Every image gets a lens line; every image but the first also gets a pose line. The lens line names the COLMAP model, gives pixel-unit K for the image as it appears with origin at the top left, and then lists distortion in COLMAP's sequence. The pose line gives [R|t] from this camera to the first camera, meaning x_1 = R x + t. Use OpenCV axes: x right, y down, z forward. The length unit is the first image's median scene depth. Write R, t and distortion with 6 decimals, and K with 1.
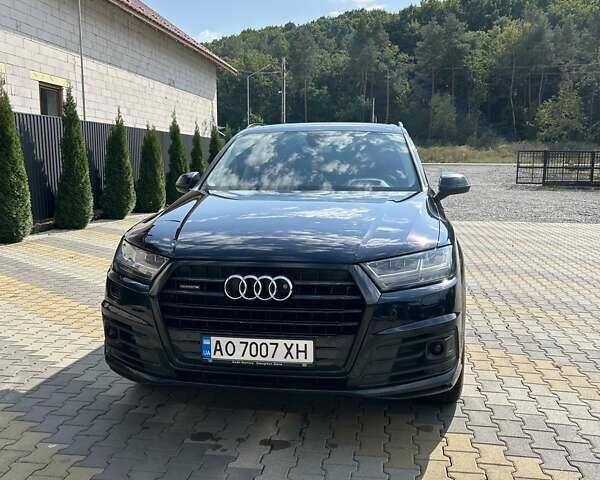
lens RADIAL K [[564.2, 0, 299.3], [0, 564.2, 241.3], [0, 0, 1]] dist [0.009380, 0.000000]
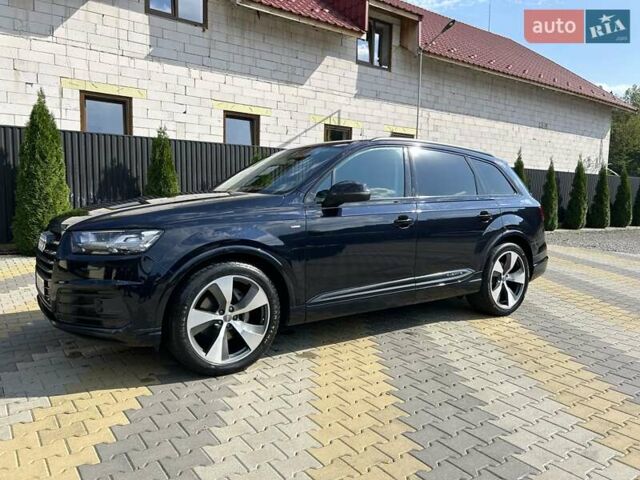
lens RADIAL K [[459.7, 0, 321.0], [0, 459.7, 237.9], [0, 0, 1]] dist [-0.013450, -0.001187]
pose [[0.713457, 0.060486, -0.698084, 0.139731], [-0.102607, 0.994546, -0.018694, 0.005374], [0.693146, 0.084966, 0.715772, 0.075523]]
